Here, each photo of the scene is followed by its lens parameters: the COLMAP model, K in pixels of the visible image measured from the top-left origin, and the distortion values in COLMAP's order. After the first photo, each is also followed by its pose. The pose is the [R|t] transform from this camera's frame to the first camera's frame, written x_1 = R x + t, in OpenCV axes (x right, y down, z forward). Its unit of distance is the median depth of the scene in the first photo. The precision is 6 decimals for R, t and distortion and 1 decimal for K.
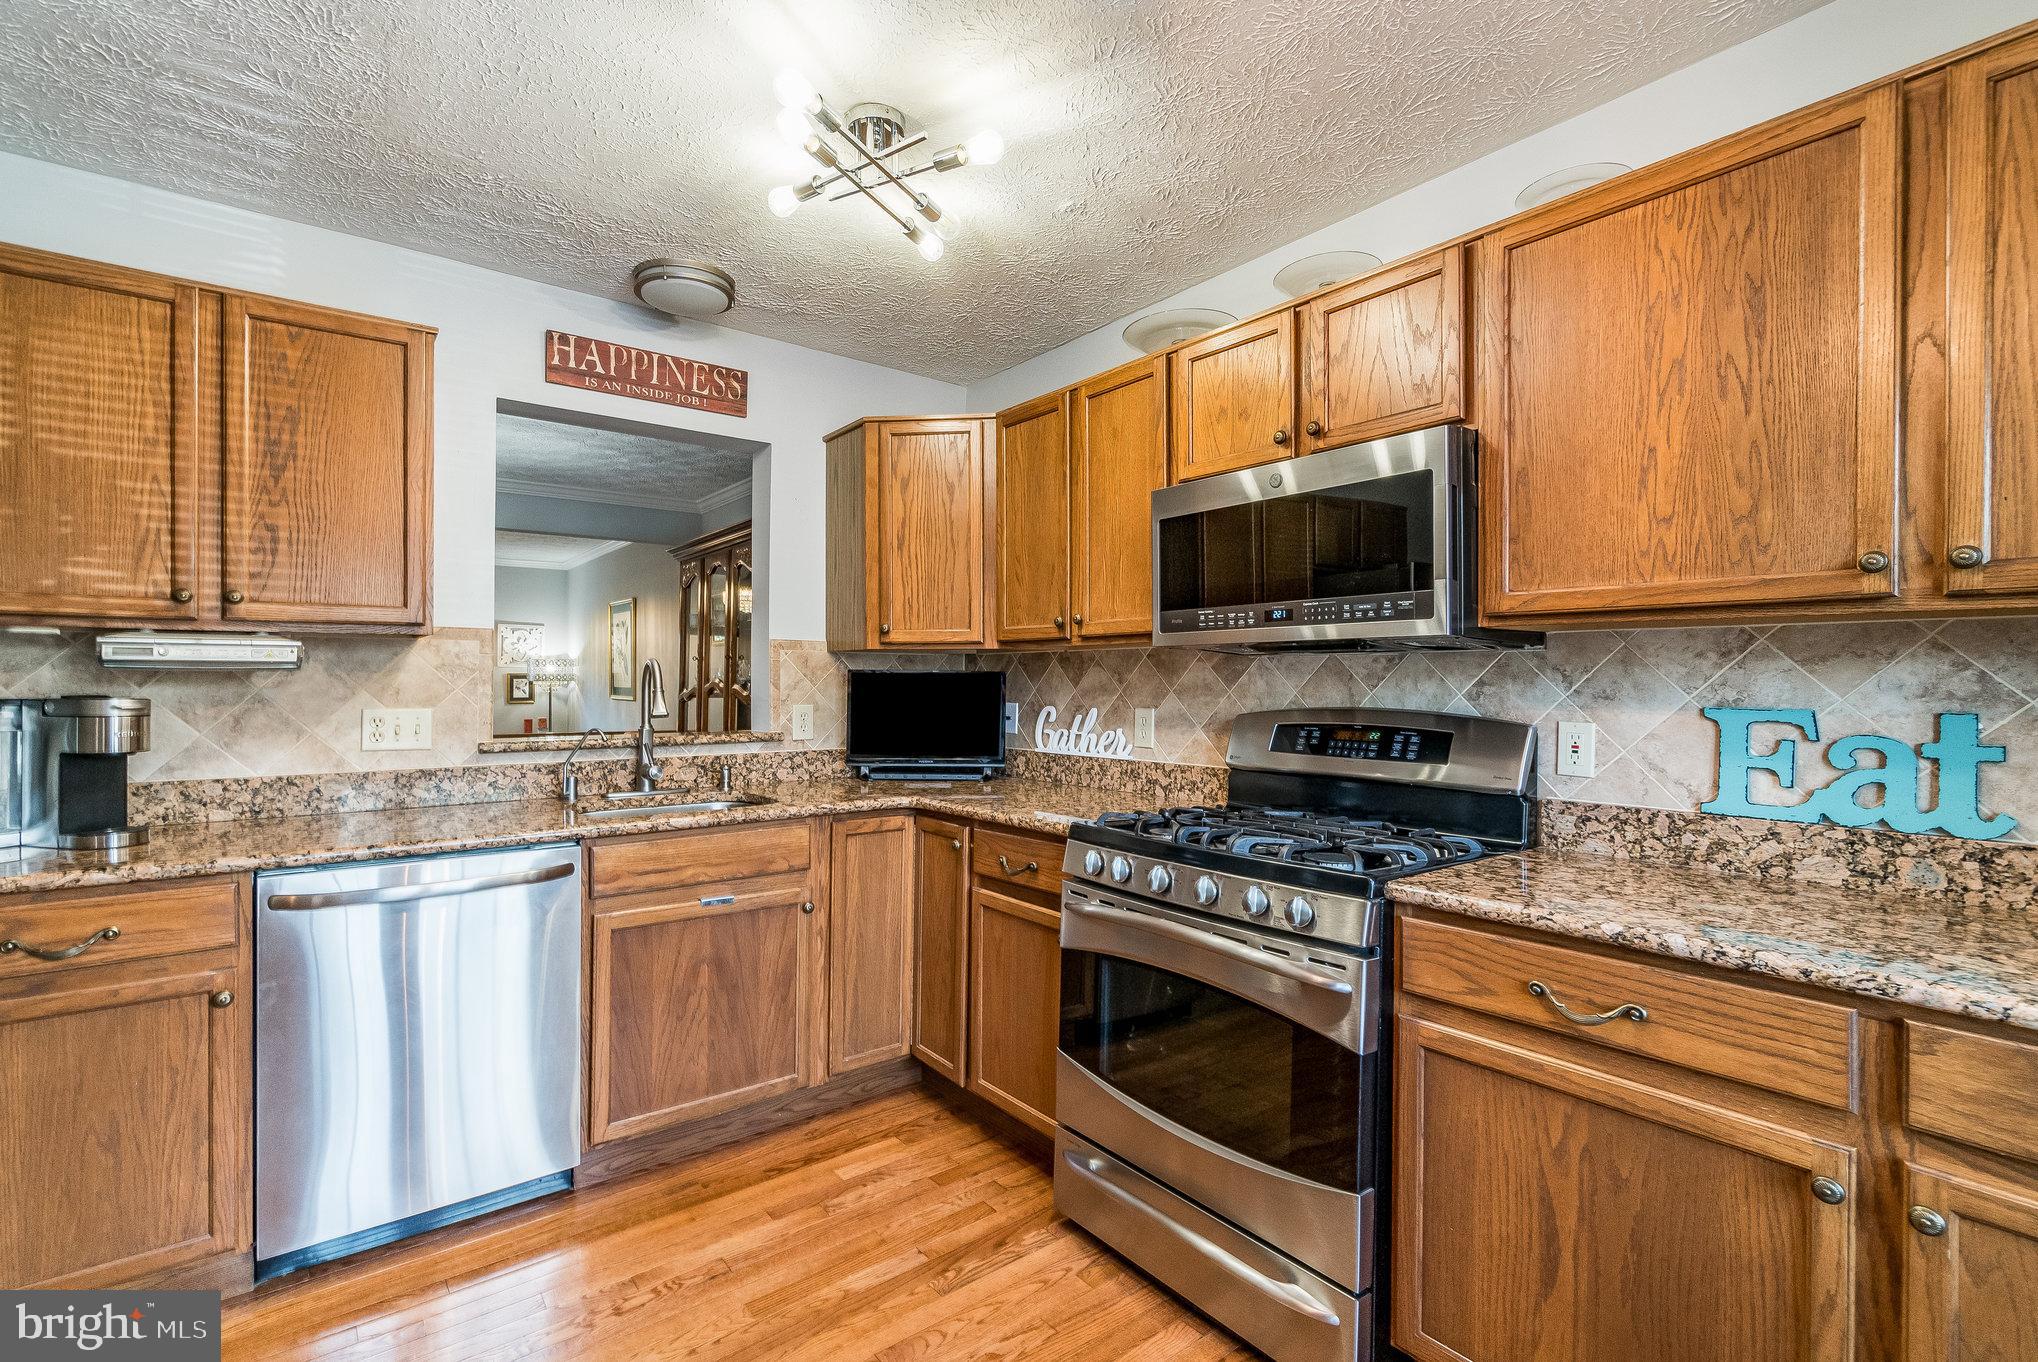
lens RADIAL K [[895.1, 0, 1007.0], [0, 895.1, 678.8], [0, 0, 1]] dist [-0.002648, -0.000551]
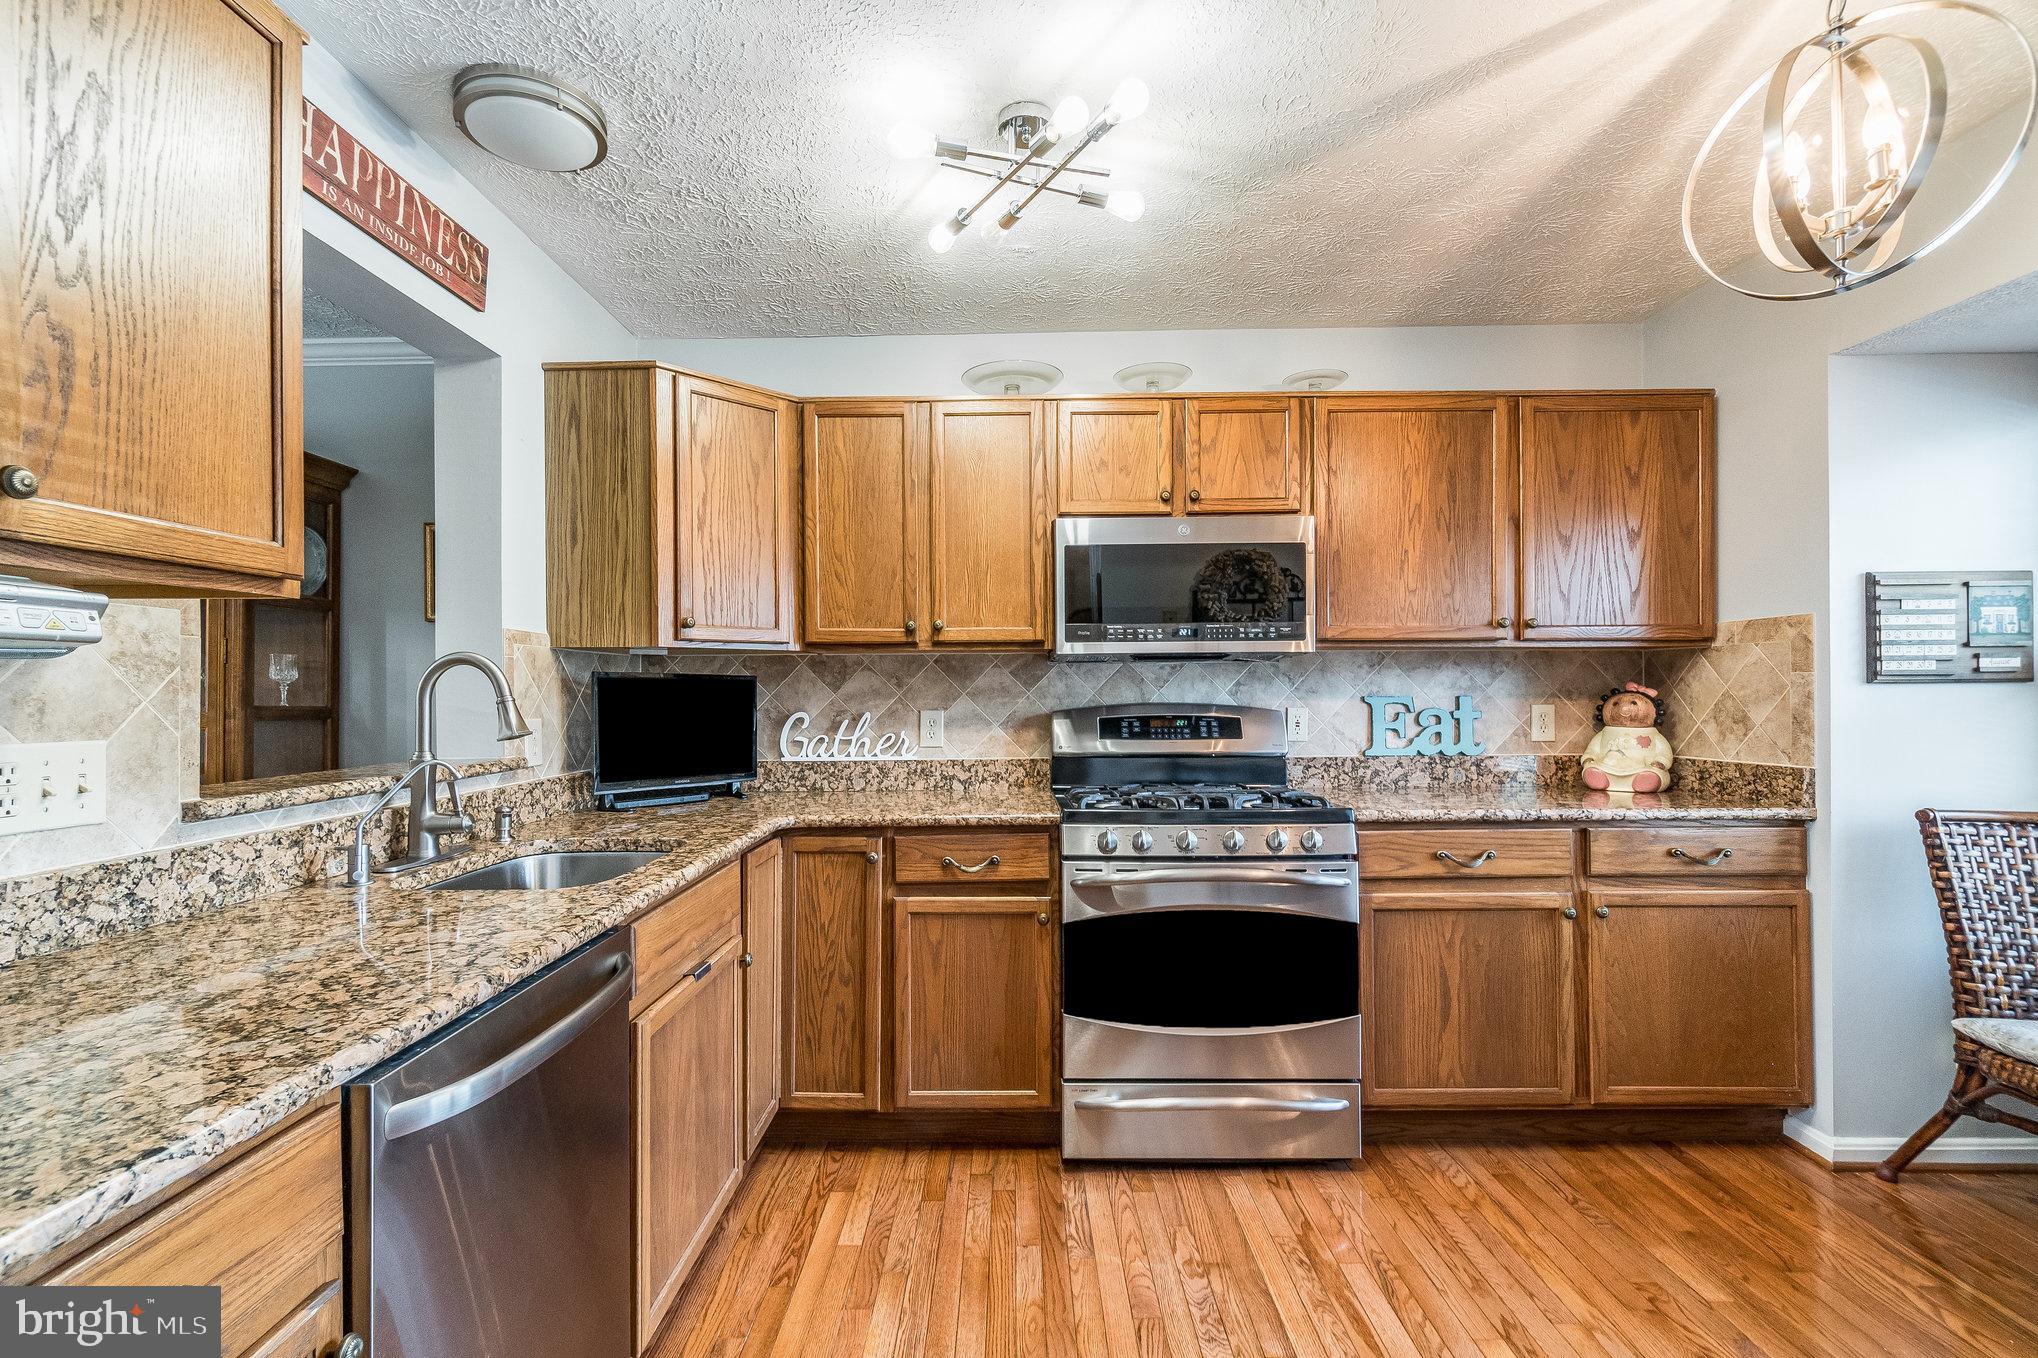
lens RADIAL K [[875.3, 0, 1028.4], [0, 875.3, 685.1], [0, 0, 1]] dist [-0.003088, -0.000119]
pose [[0.636187, -0.002718, 0.771530, -0.734882], [0.006015, 0.999981, -0.001437, 0.006166], [-0.771511, 0.005555, 0.636191, 0.311676]]
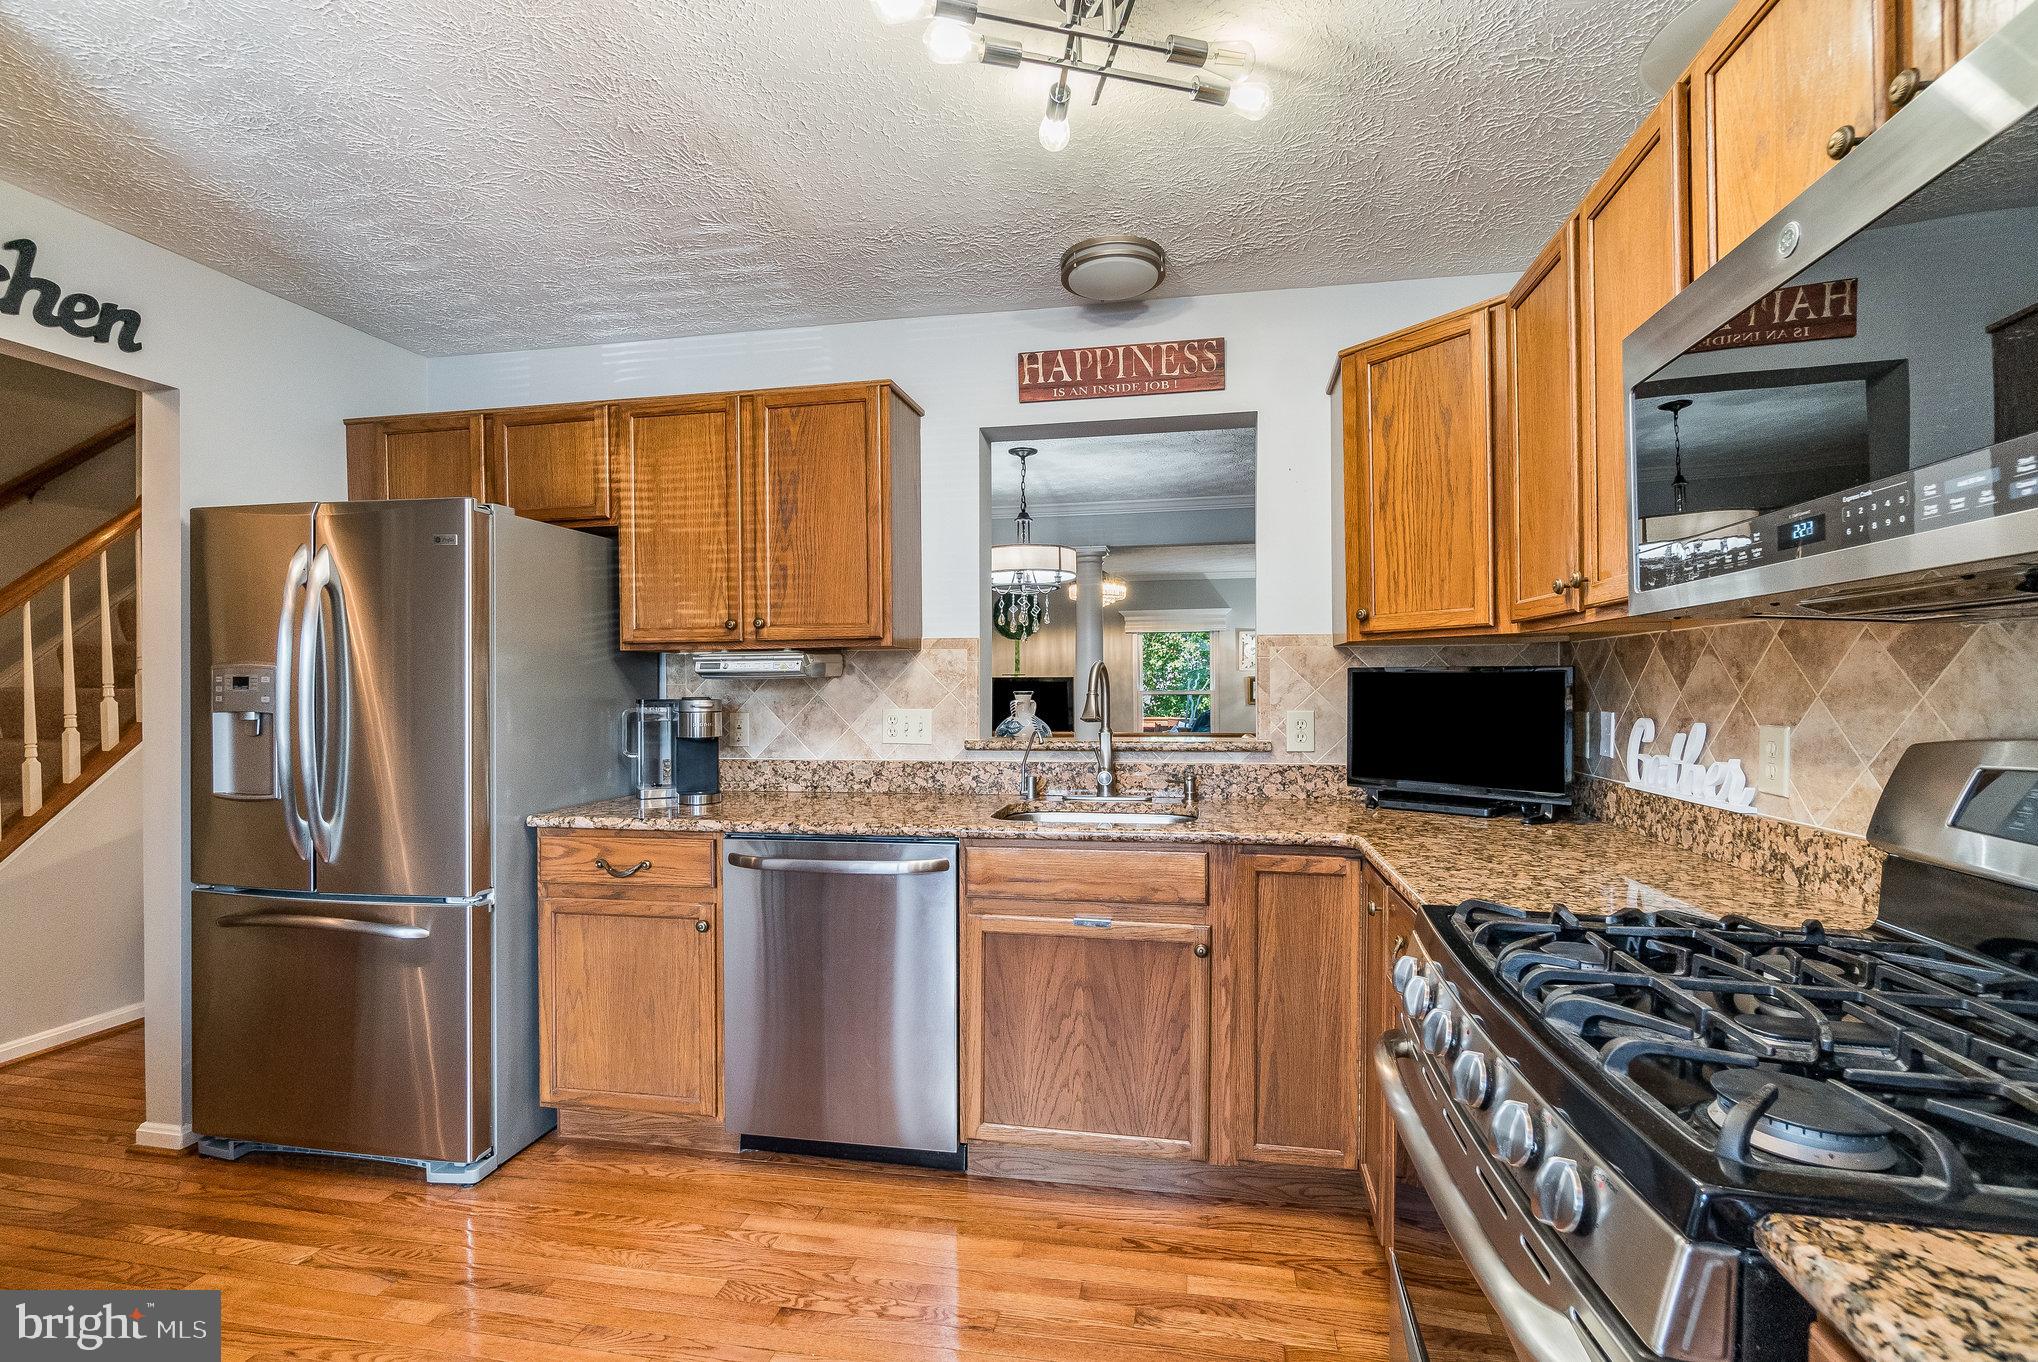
lens RADIAL K [[895.1, 0, 1046.8], [0, 895.1, 684.6], [0, 0, 1]] dist [-0.002648, -0.000551]
pose [[0.673731, -0.006618, -0.738947, 0.331769], [0.010082, 0.999949, 0.000237, 0.002522], [0.738908, -0.007610, 0.673764, 0.351782]]
